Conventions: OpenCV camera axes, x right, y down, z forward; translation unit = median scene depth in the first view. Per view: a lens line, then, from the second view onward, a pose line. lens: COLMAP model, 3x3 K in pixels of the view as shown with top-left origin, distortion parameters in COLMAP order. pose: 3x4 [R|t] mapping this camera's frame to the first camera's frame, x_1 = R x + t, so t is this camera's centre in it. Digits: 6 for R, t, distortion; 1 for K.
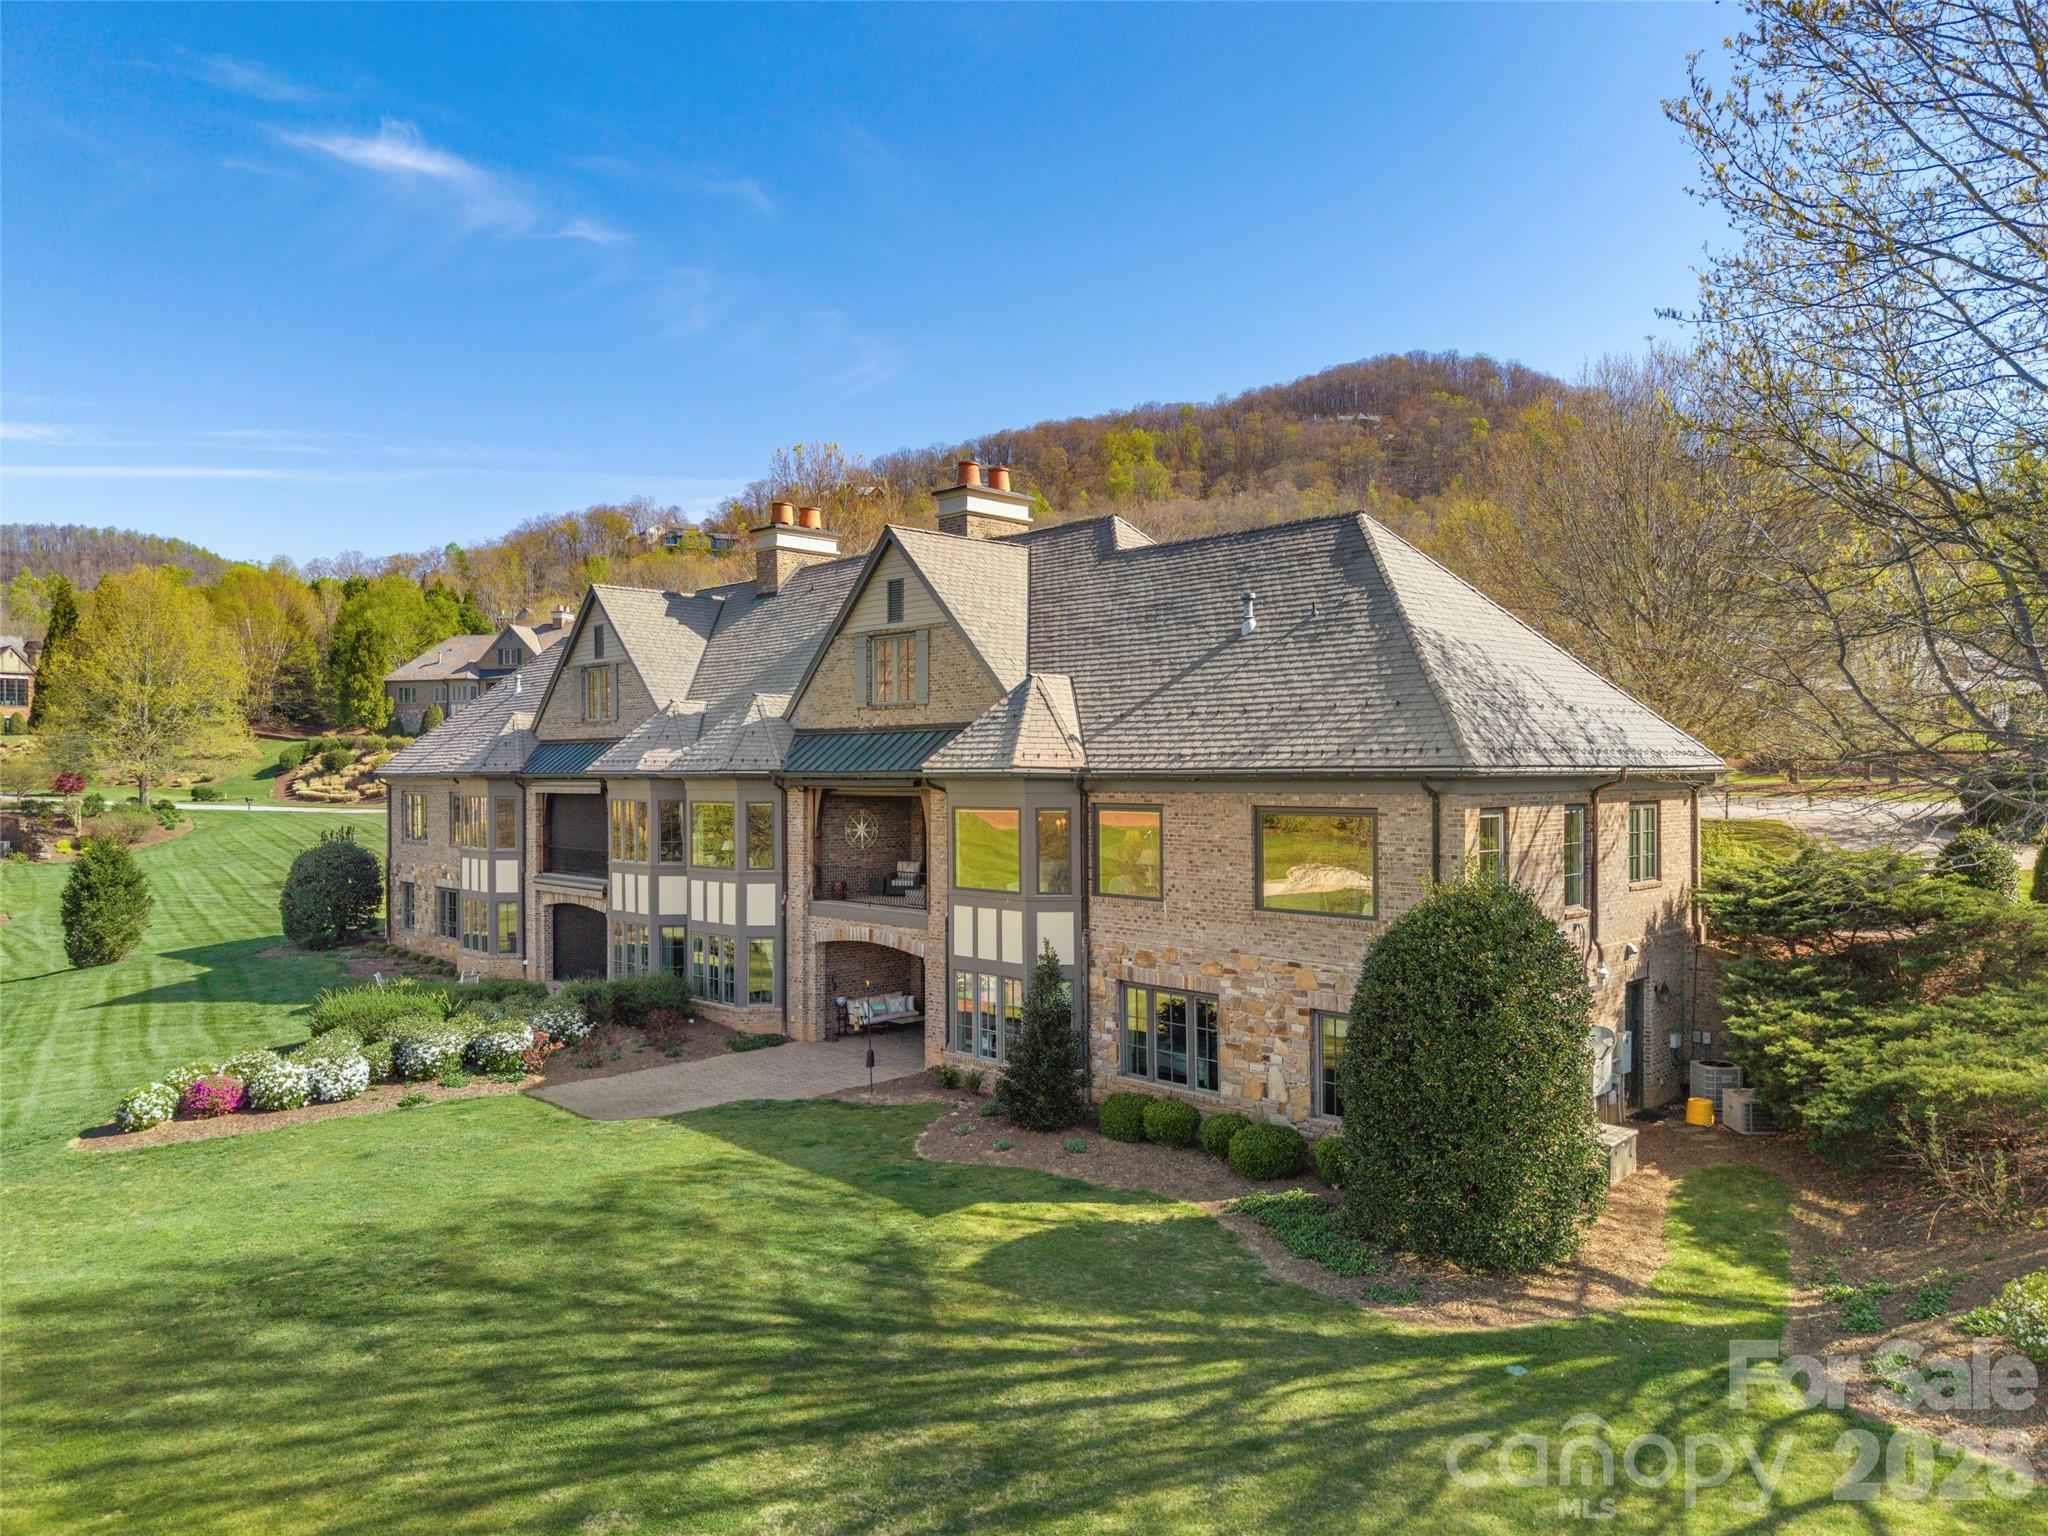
lens RADIAL K [[1428.1, 0, 999.3], [0, 1428.1, 761.9], [0, 0, 1]] dist [0.024312, -0.035011]
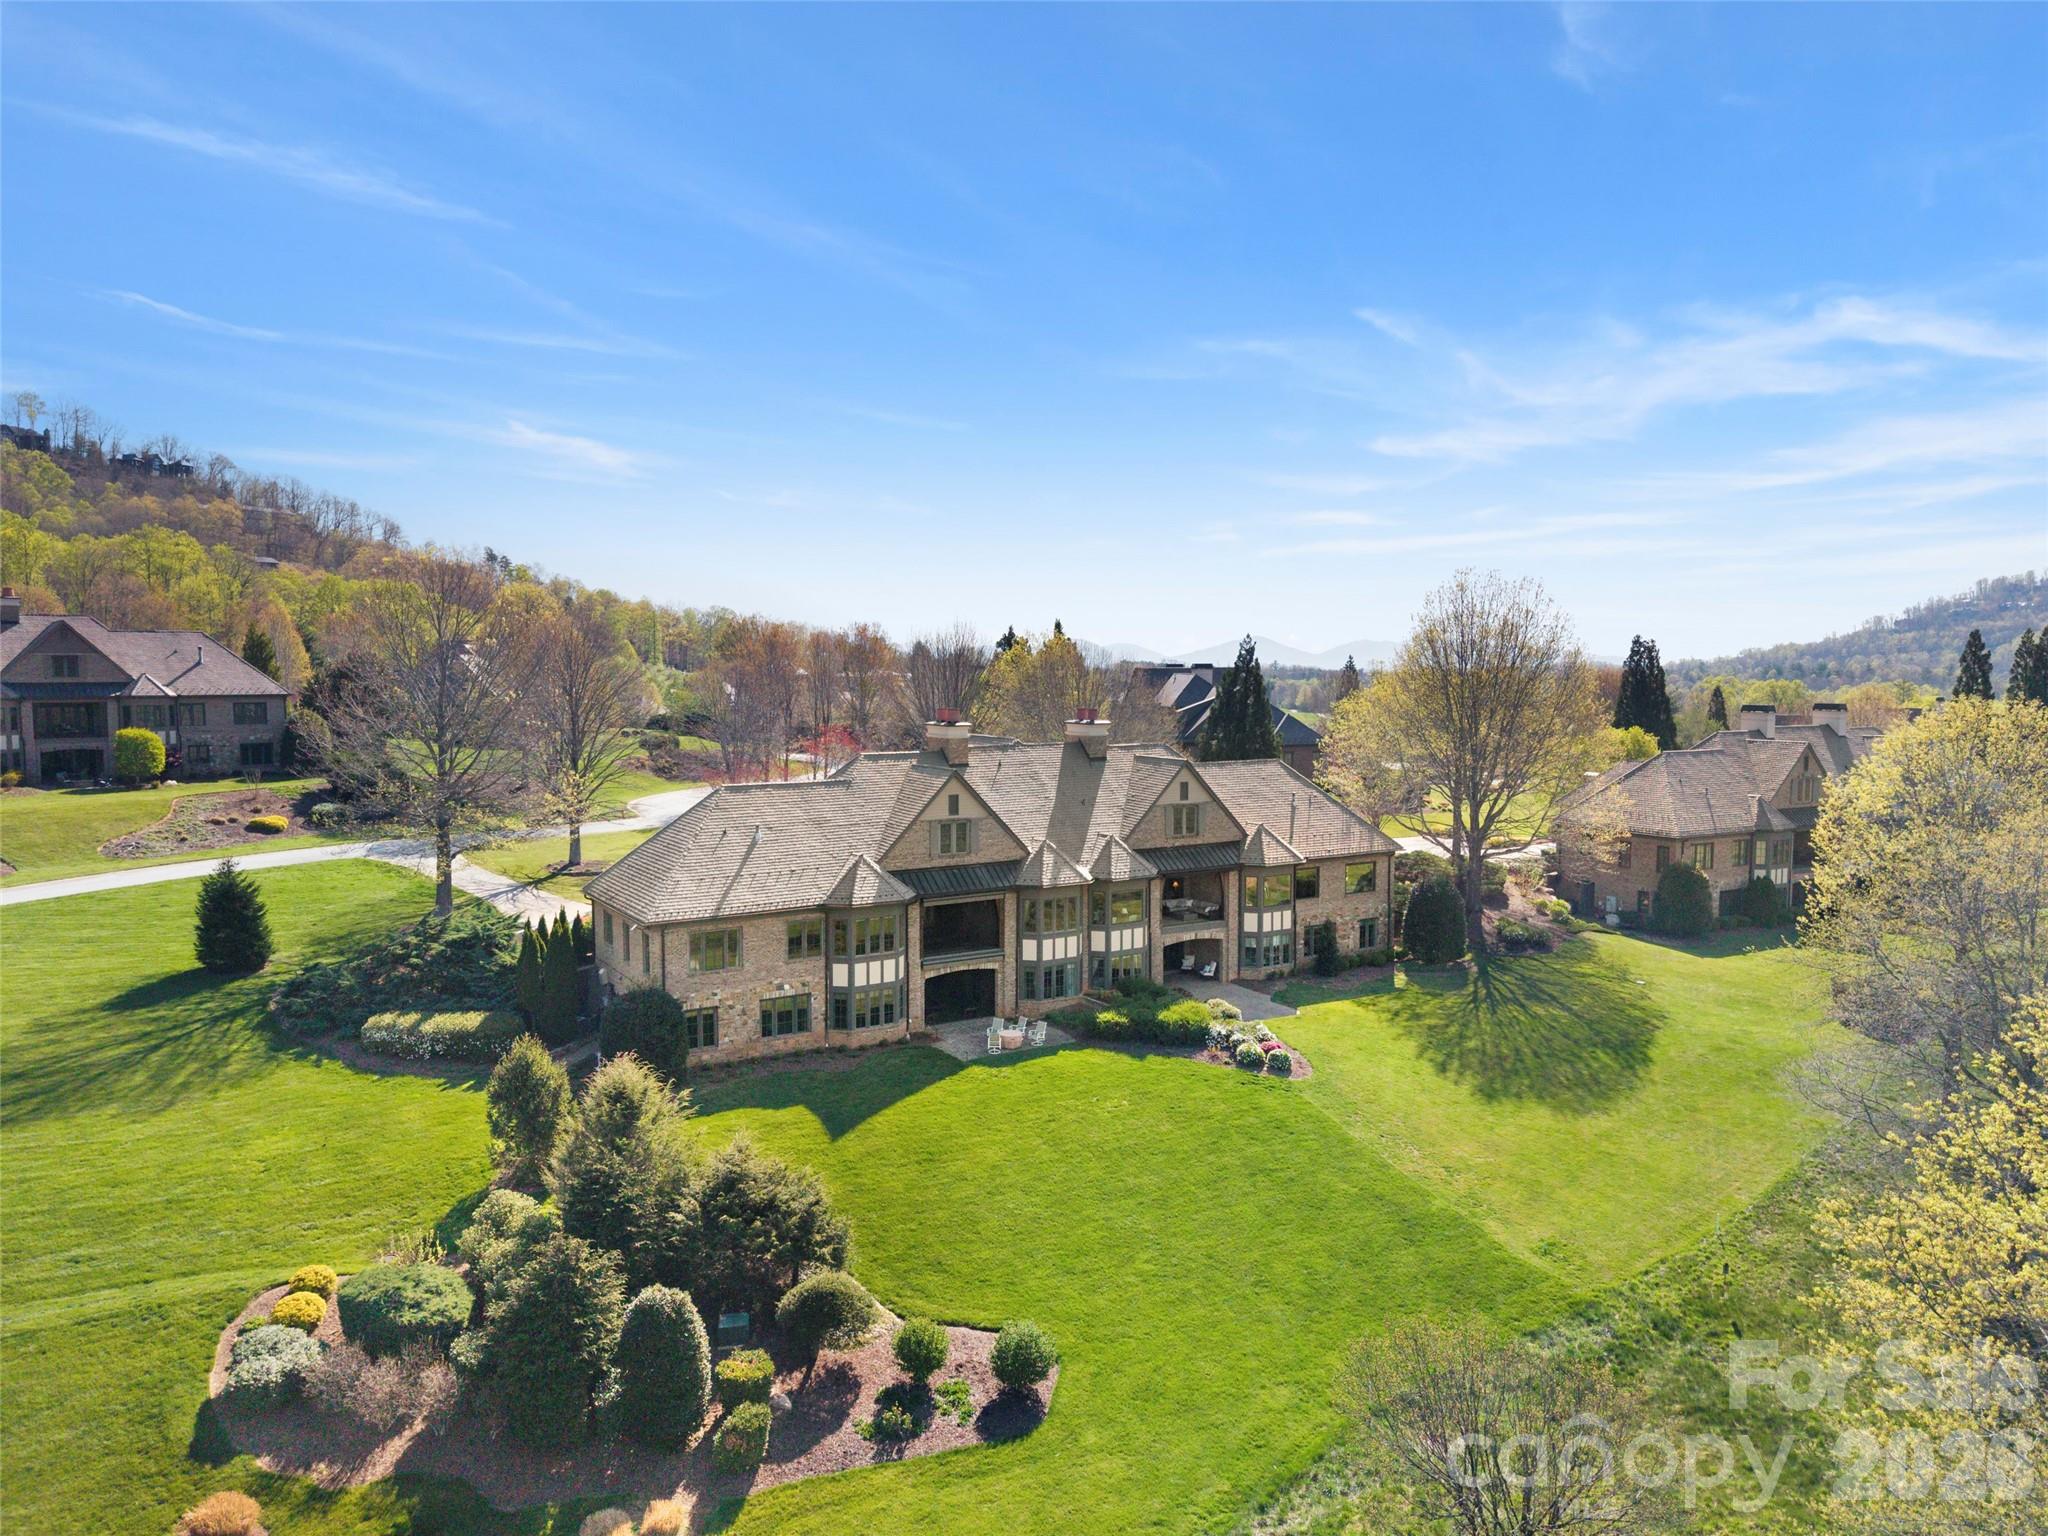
lens RADIAL K [[1428.1, 0, 999.3], [0, 1428.1, 761.9], [0, 0, 1]] dist [0.024312, -0.035011]
pose [[0.216690, -0.072653, 0.973533, -2.907701], [-0.006256, 0.997103, 0.075804, -0.408698], [-0.976221, -0.022516, 0.215607, 0.971683]]
